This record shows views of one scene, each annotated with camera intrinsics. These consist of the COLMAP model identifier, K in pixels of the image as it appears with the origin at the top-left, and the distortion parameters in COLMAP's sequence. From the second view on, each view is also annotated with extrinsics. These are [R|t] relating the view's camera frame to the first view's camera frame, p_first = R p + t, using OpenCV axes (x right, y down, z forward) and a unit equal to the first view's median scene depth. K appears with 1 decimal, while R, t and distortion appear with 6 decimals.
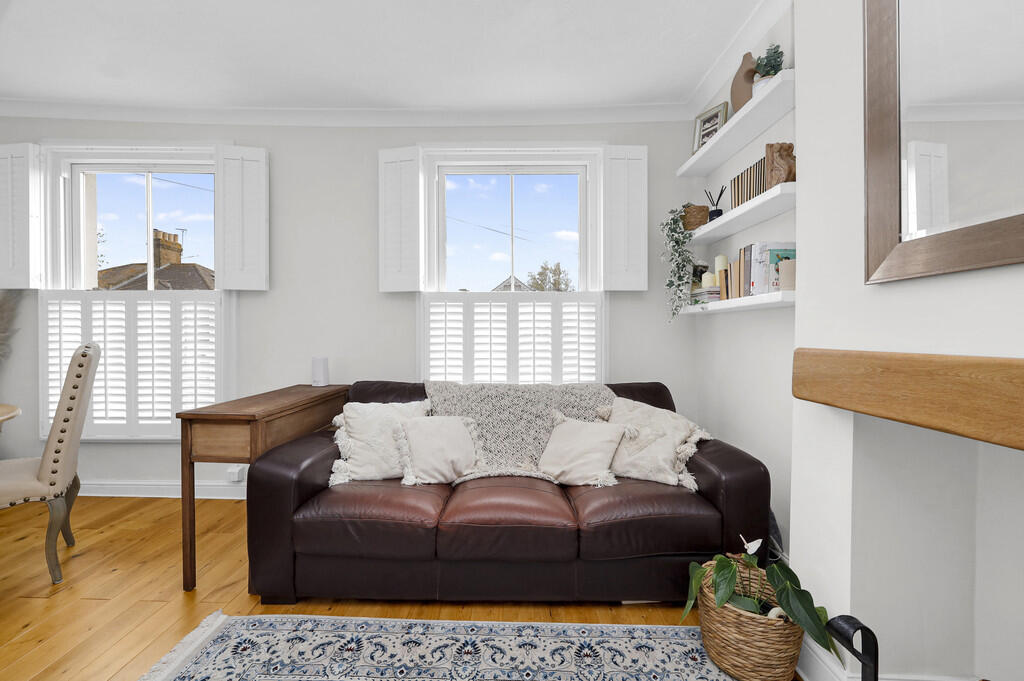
lens RADIAL K [[439.0, 0, 512.0], [0, 439.0, 333.6], [0, 0, 1]] dist [0.000269, 0.003702]
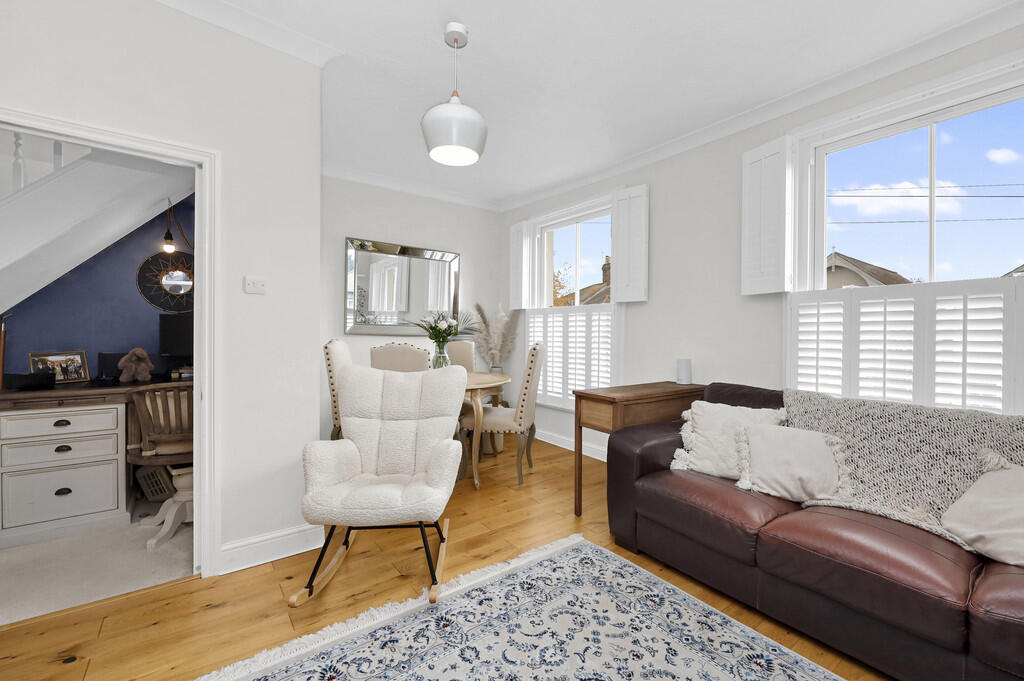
lens RADIAL K [[422.2, 0, 512.0], [0, 422.2, 338.3], [0, 0, 1]] dist [-0.001205, 0.000285]
pose [[0.612267, 0.010234, -0.790585, 0.181593], [-0.009074, 0.999941, 0.005917, 0.000927], [0.790599, 0.003551, 0.612324, -0.005090]]
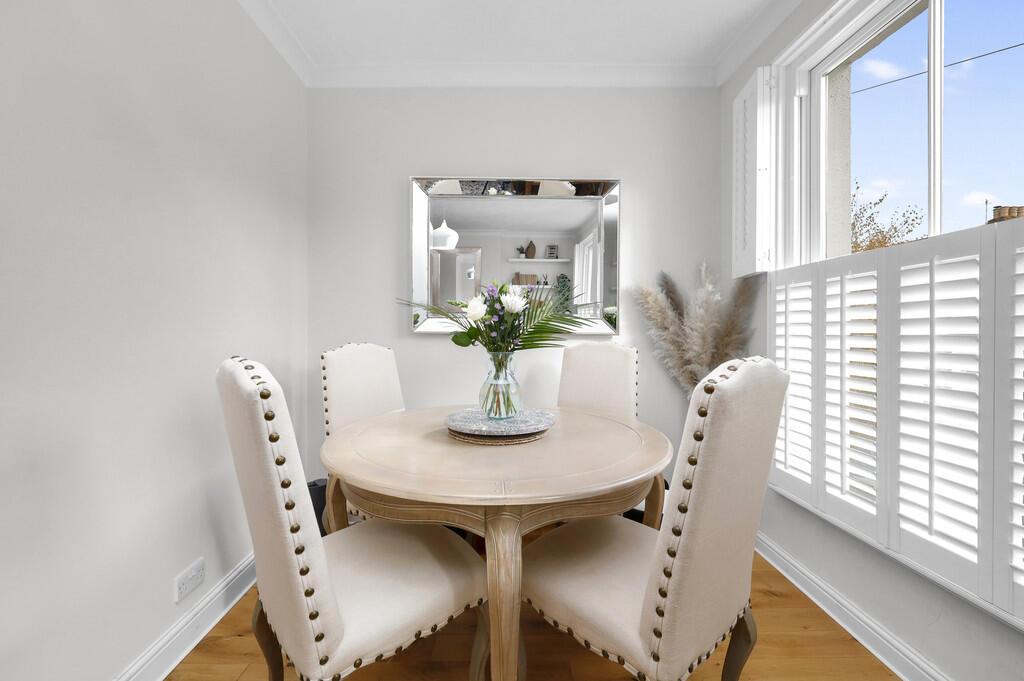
lens RADIAL K [[425.2, 0, 506.4], [0, 425.2, 334.7], [0, 0, 1]] dist [-0.000261, 0.000184]
pose [[0.029481, 0.005483, -0.999550, -0.531651], [-0.004103, 0.999977, 0.005364, -0.002710], [0.999557, 0.003943, 0.029503, 0.736158]]
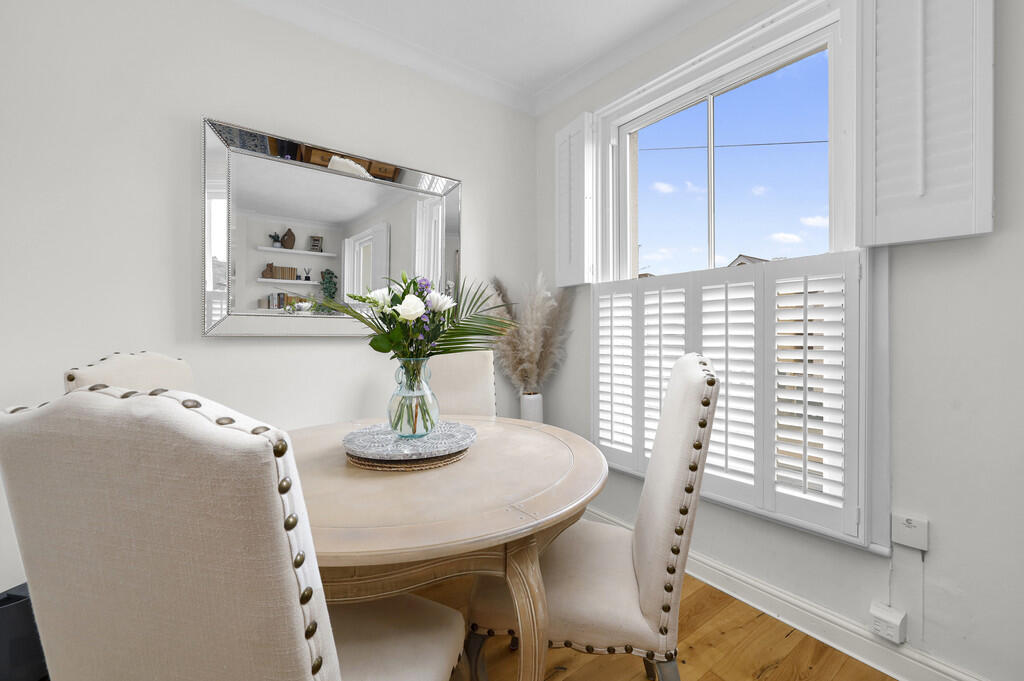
lens RADIAL K [[422.2, 0, 512.0], [0, 422.2, 338.3], [0, 0, 1]] dist [-0.001205, 0.000285]
pose [[0.606828, 0.006155, -0.794809, -0.677083], [0.000713, 0.999965, 0.008288, -0.002680], [0.794833, -0.005596, 0.606803, 0.503624]]
